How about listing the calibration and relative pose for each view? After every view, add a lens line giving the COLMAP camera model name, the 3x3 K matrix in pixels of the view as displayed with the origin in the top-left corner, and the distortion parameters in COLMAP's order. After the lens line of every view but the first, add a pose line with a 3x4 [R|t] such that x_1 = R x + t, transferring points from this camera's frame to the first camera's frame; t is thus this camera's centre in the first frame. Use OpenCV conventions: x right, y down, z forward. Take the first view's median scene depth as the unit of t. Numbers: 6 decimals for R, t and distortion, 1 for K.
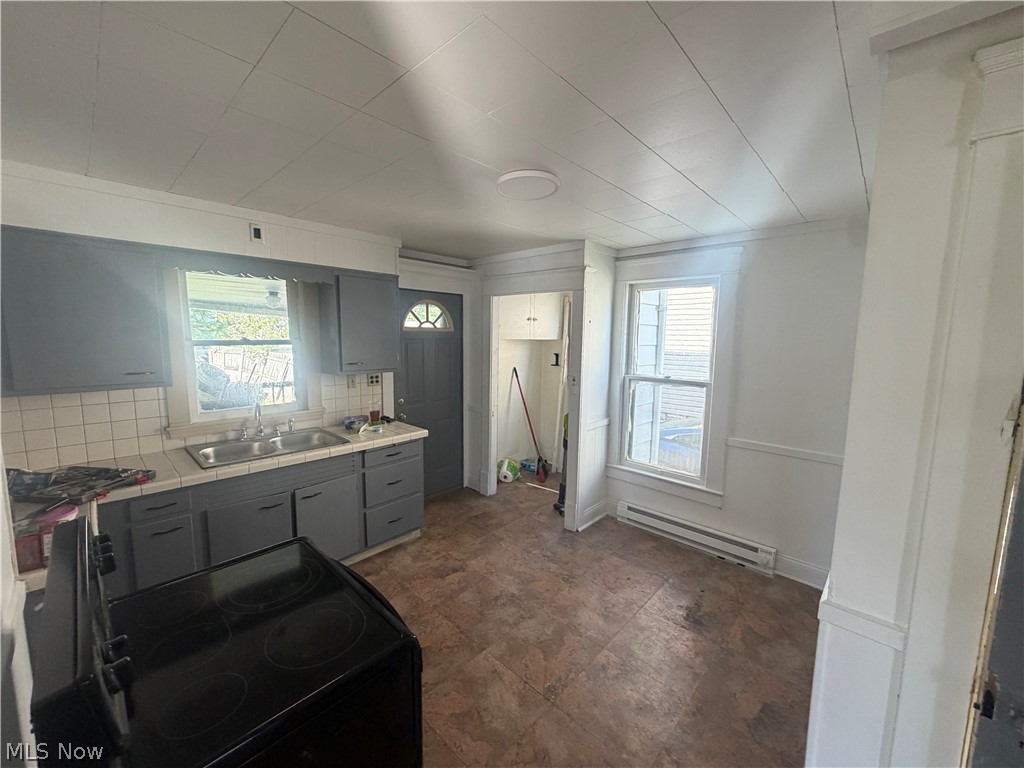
lens RADIAL K [[407.8, 0, 512.0], [0, 407.8, 379.8], [0, 0, 1]] dist [0.000837, 0.000090]
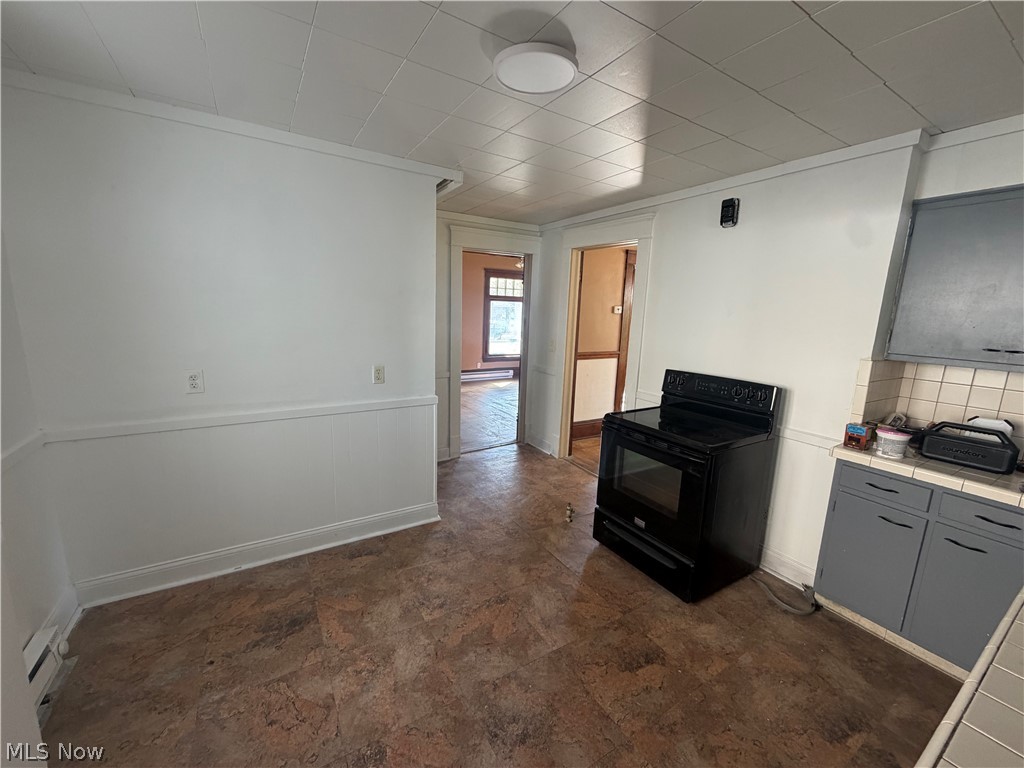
lens RADIAL K [[407.8, 0, 515.6], [0, 407.8, 385.2], [0, 0, 1]] dist [0.000837, 0.000090]
pose [[-0.966488, -0.091864, 0.239714, -0.141292], [-0.015578, 0.953047, 0.302422, -0.132791], [-0.256240, 0.288553, -0.922539, 1.636788]]
